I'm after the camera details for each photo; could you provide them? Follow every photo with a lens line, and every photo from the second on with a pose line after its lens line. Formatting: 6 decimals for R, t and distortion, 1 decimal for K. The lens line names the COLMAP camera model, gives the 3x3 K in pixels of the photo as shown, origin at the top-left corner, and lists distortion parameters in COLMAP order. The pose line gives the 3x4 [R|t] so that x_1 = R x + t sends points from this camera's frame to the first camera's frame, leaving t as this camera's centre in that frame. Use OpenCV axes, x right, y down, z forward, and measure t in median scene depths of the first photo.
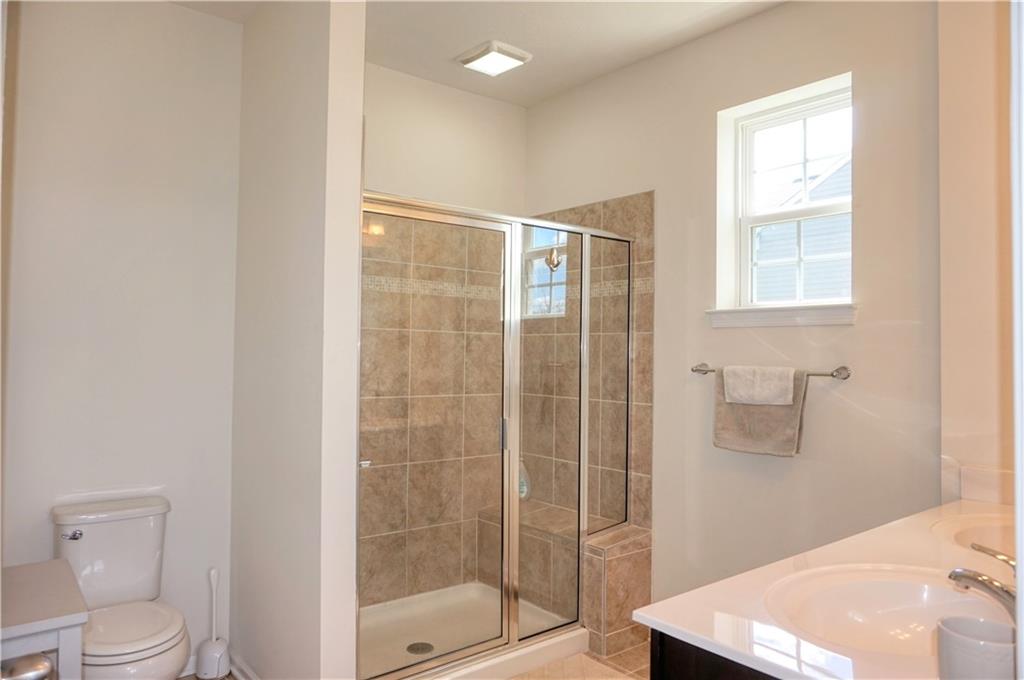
lens RADIAL K [[688.8, 0, 512.0], [0, 688.8, 340.0], [0, 0, 1]] dist [-0.004527, 0.003413]
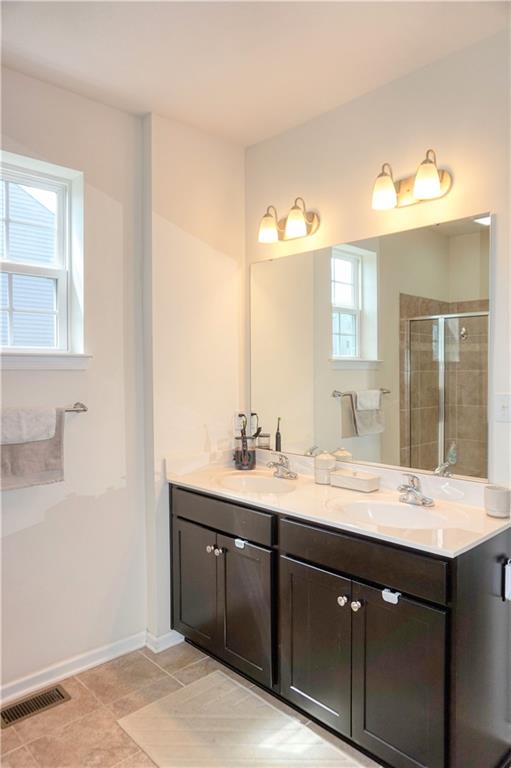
lens RADIAL K [[516.6, 0, 255.5], [0, 516.6, 384.0], [0, 0, 1]] dist [-0.004527, 0.003413]
pose [[-0.065399, -0.010588, 0.997803, -0.477607], [0.005310, 0.999926, 0.010958, -0.004192], [-0.997845, 0.006015, -0.065338, 0.725194]]
